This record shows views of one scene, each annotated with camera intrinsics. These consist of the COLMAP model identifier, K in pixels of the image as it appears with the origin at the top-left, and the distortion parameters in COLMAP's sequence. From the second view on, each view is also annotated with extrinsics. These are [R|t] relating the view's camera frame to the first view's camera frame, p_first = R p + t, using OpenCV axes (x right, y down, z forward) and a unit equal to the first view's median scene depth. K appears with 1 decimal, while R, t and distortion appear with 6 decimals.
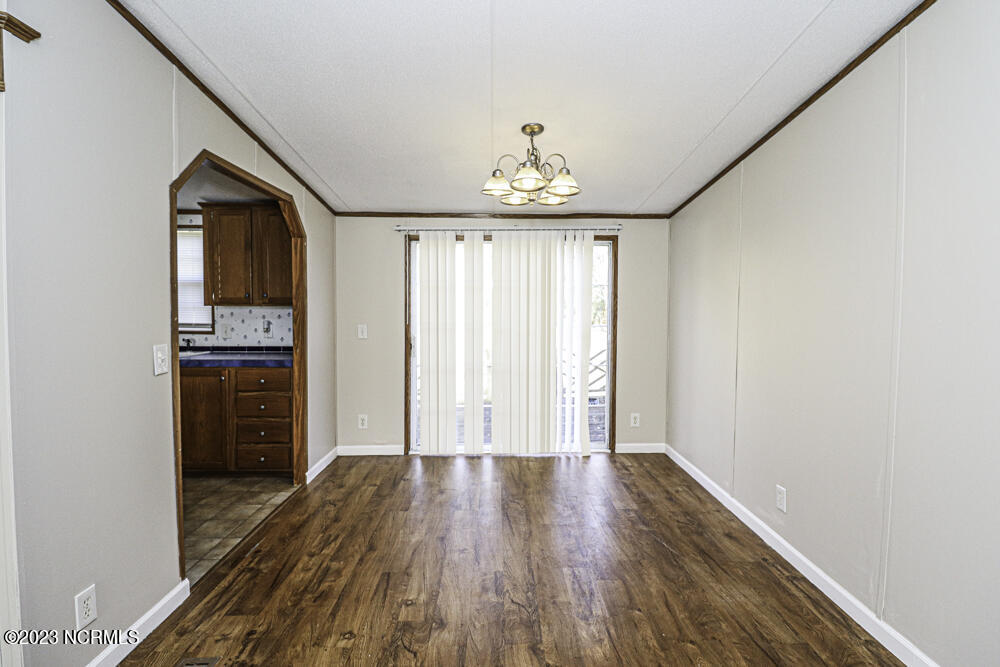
lens RADIAL K [[477.6, 0, 509.9], [0, 477.6, 321.0], [0, 0, 1]] dist [-0.016921, -0.001401]
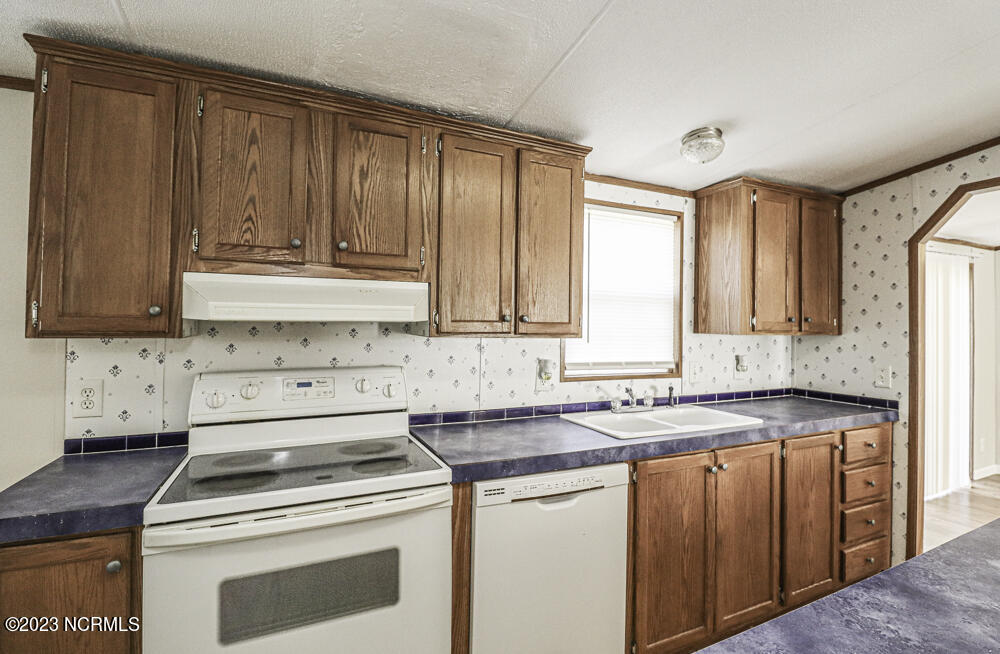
lens RADIAL K [[479.4, 0, 503.5], [0, 479.4, 310.8], [0, 0, 1]] dist [-0.009731, -0.000591]
pose [[0.913113, 0.018995, 0.407263, -1.807949], [-0.001412, 0.999056, -0.043429, -0.056924], [-0.407703, 0.039080, 0.912278, 0.789377]]
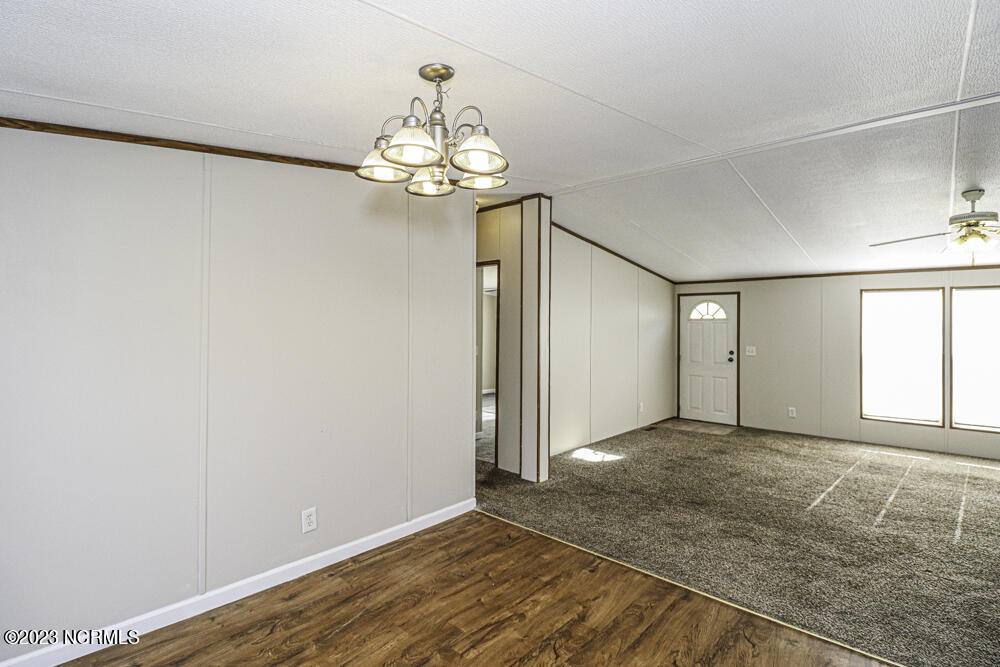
lens RADIAL K [[473.2, 0, 511.3], [0, 473.2, 323.5], [0, 0, 1]] dist [-0.003568, -0.012052]
pose [[-0.724654, -0.005214, 0.689093, -0.473241], [0.011928, 0.999727, 0.020108, -0.079687], [-0.689010, 0.022791, -0.724394, 1.429025]]
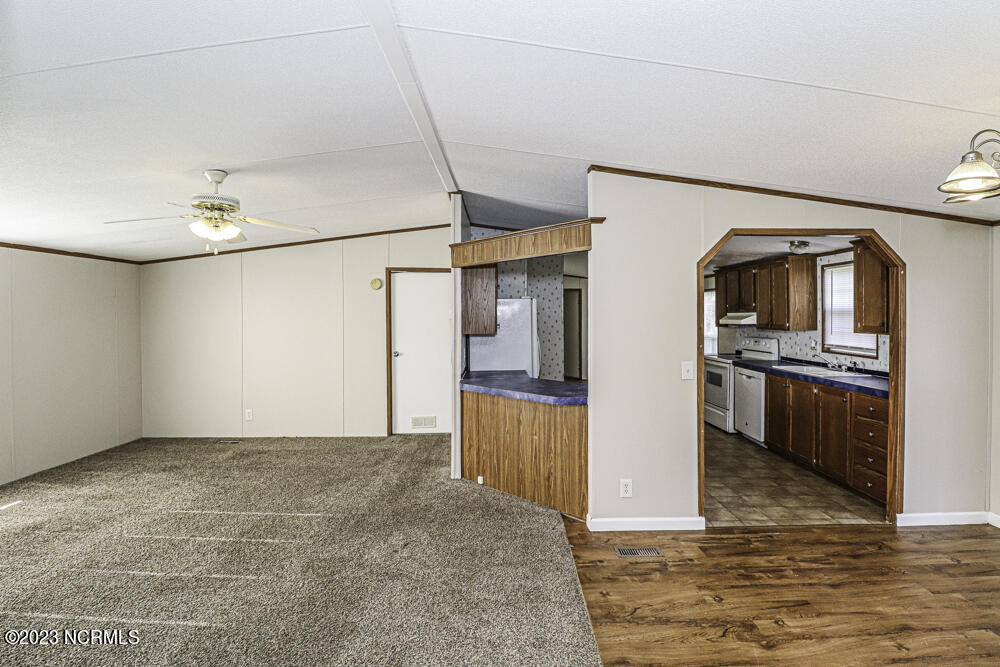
lens RADIAL K [[477.6, 0, 509.9], [0, 477.6, 321.0], [0, 0, 1]] dist [-0.016921, -0.001401]
pose [[-0.014526, 0.007115, -0.999869, 0.706408], [-0.030344, 0.999511, 0.007553, -0.065147], [0.999434, 0.030449, -0.014303, 0.314913]]
